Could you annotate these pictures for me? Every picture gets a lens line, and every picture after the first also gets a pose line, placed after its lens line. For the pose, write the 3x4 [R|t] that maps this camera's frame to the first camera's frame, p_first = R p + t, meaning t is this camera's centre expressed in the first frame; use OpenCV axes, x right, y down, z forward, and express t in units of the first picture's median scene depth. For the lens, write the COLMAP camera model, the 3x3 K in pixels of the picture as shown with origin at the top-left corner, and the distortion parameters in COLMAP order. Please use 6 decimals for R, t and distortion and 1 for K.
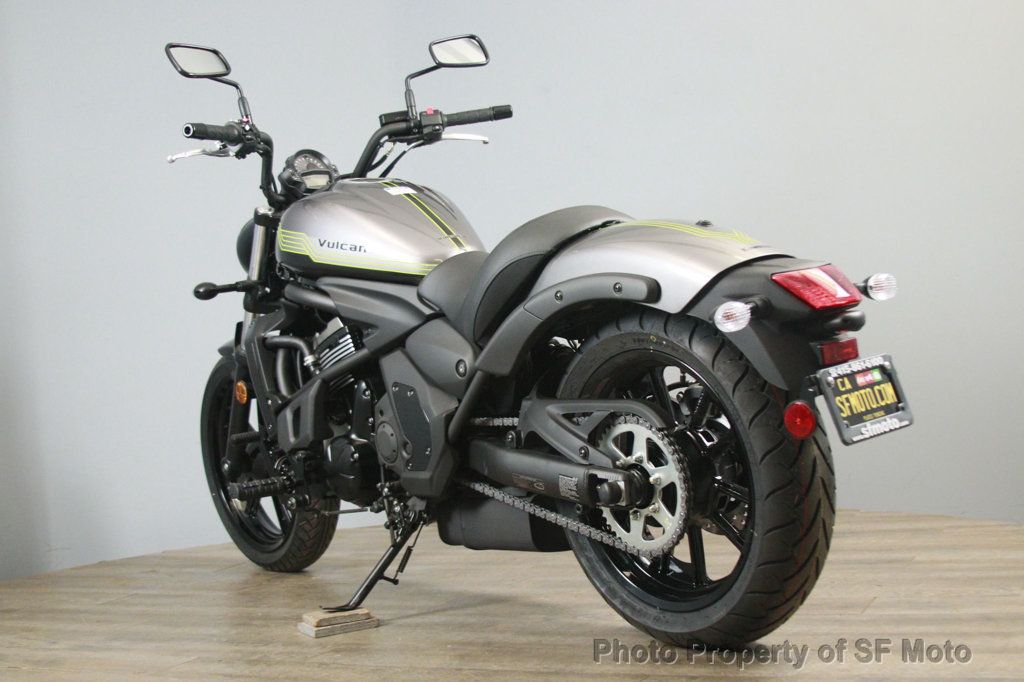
lens RADIAL K [[1413.9, 0, 512.0], [0, 1413.9, 341.0], [0, 0, 1]] dist [-0.030992, -0.043353]
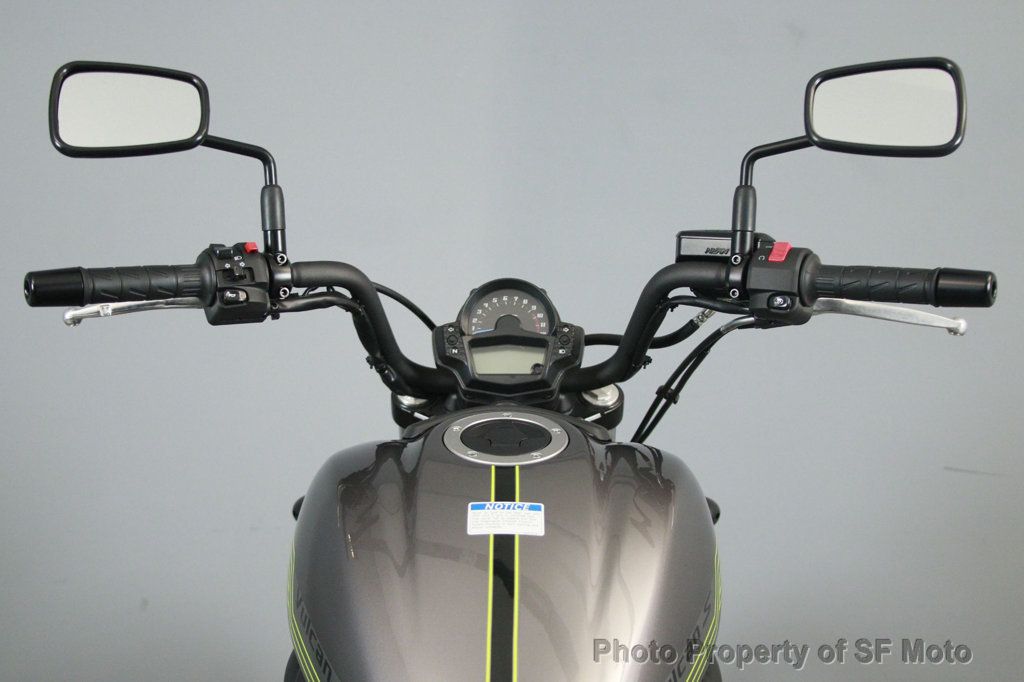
lens RADIAL K [[1666.4, 0, 512.0], [0, 1666.4, 341.0], [0, 0, 1]] dist [-0.130648, -0.044980]
pose [[0.787994, 0.234793, -0.569155, 0.155556], [-0.146899, 0.969430, 0.196537, -0.226687], [0.597901, -0.071262, 0.798396, 0.613876]]
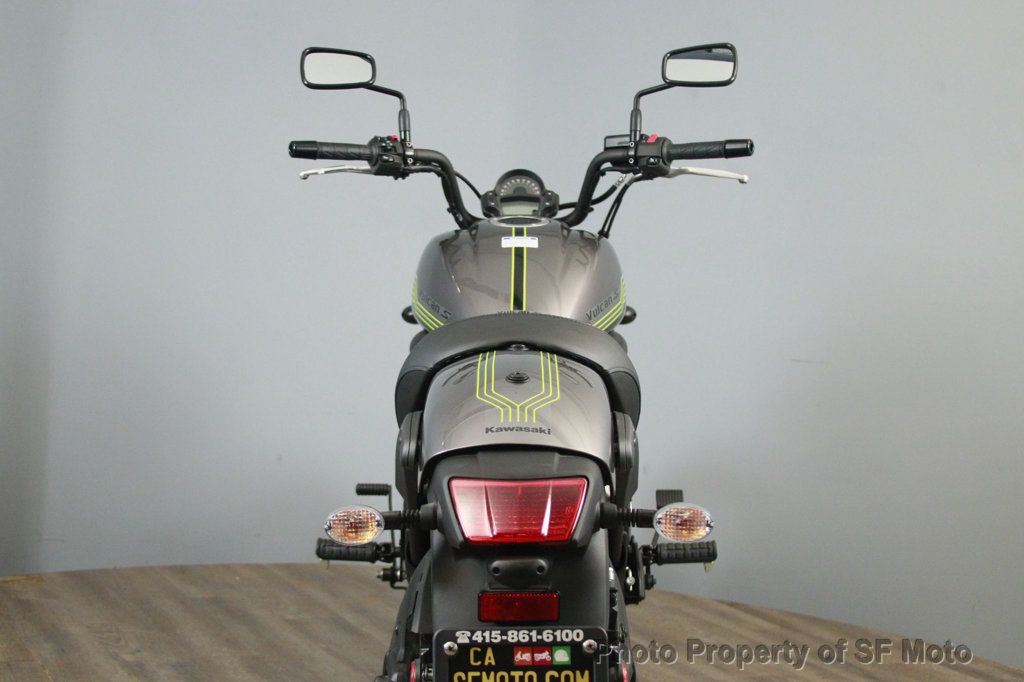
lens RADIAL K [[1561.1, 0, 512.0], [0, 1561.1, 341.0], [0, 0, 1]] dist [-0.199909, -0.005900]
pose [[0.786565, 0.170234, -0.593578, 0.435716], [-0.142374, 0.985346, 0.093927, -0.126256], [0.600870, 0.010630, 0.799276, 0.264436]]
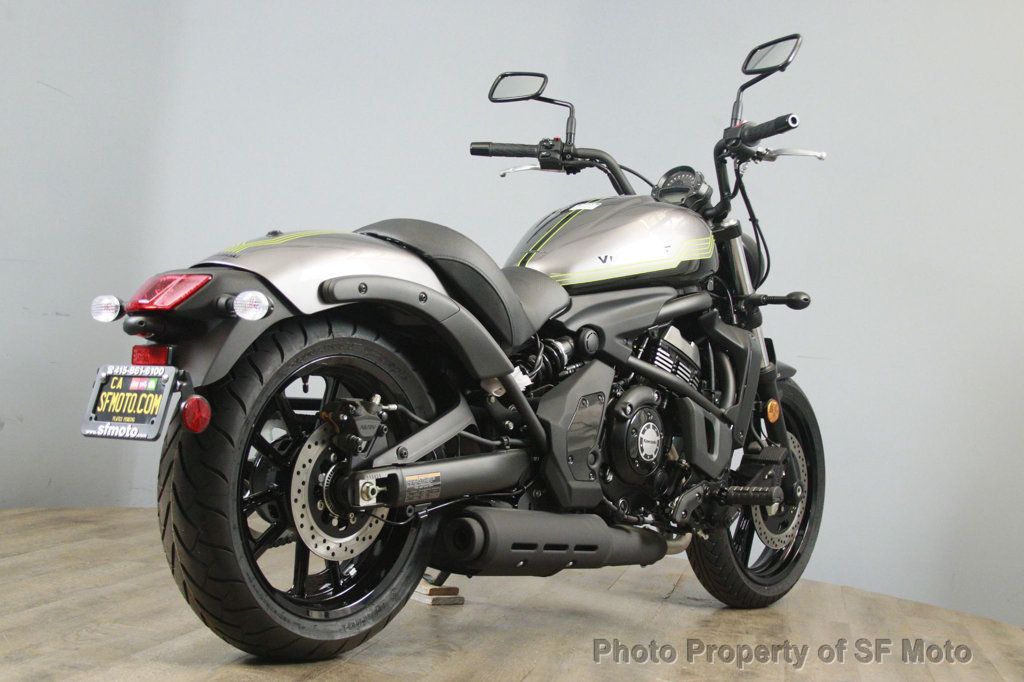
lens RADIAL K [[1561.1, 0, 512.0], [0, 1561.1, 341.0], [0, 0, 1]] dist [-0.199909, -0.005900]
pose [[0.256053, 0.102879, -0.961173, 0.909353], [-0.137144, 0.988129, 0.069230, -0.076964], [0.956885, 0.114093, 0.267123, 0.634506]]
